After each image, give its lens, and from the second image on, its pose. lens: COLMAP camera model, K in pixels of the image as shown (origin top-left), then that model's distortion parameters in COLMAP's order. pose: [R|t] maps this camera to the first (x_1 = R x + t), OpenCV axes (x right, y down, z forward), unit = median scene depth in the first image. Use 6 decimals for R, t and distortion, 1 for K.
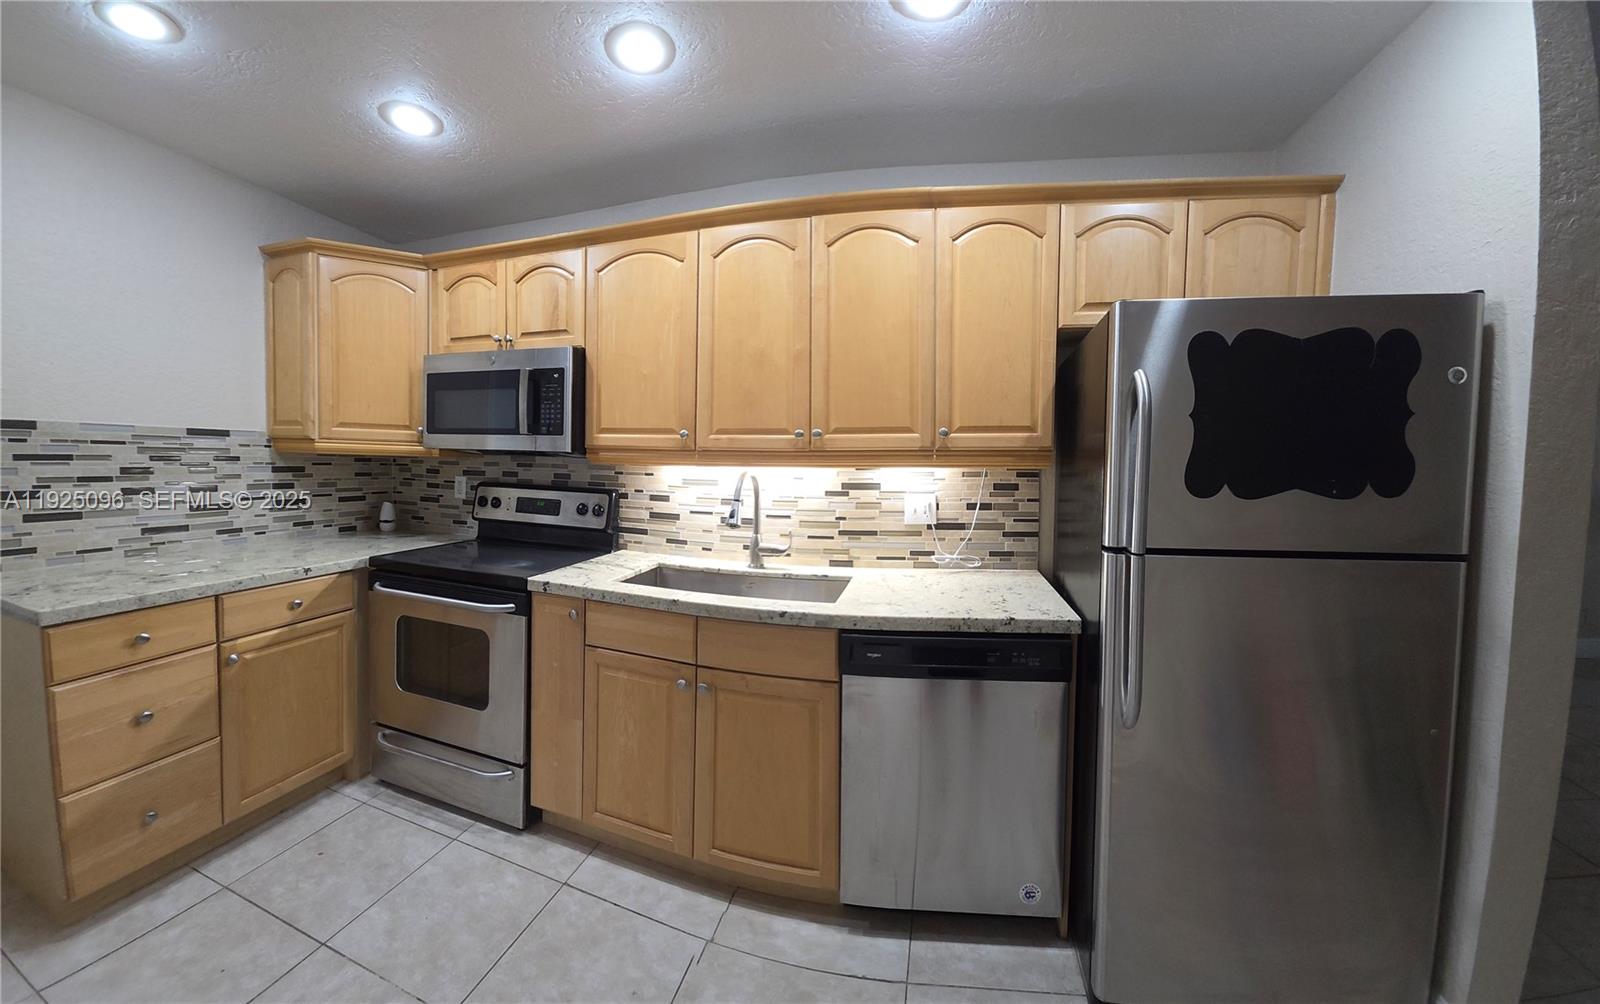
lens RADIAL K [[555.6, 0, 693.5], [0, 555.6, 498.5], [0, 0, 1]] dist [0.002409, -0.000829]
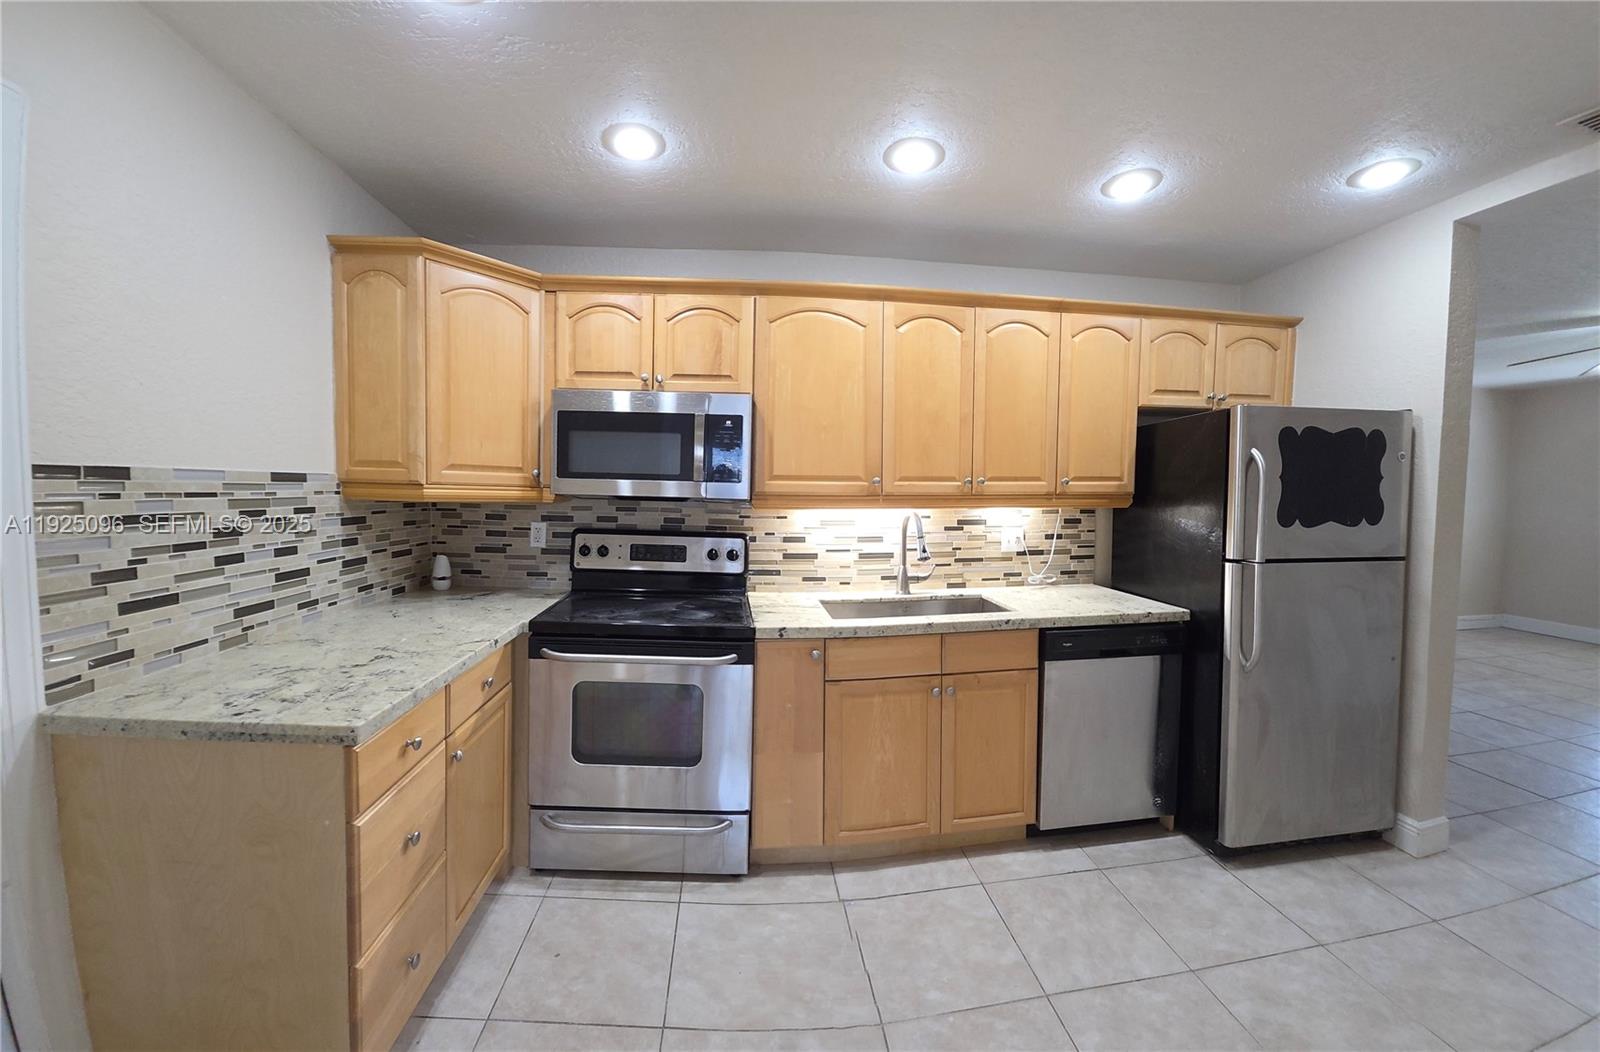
lens RADIAL K [[571.2, 0, 752.4], [0, 571.2, 536.5], [0, 0, 1]] dist [0.008736, -0.000025]
pose [[0.924618, -0.038327, 0.378962, -0.581386], [0.032372, 0.999232, 0.022076, -0.034514], [-0.379518, -0.008144, 0.925149, 0.029625]]
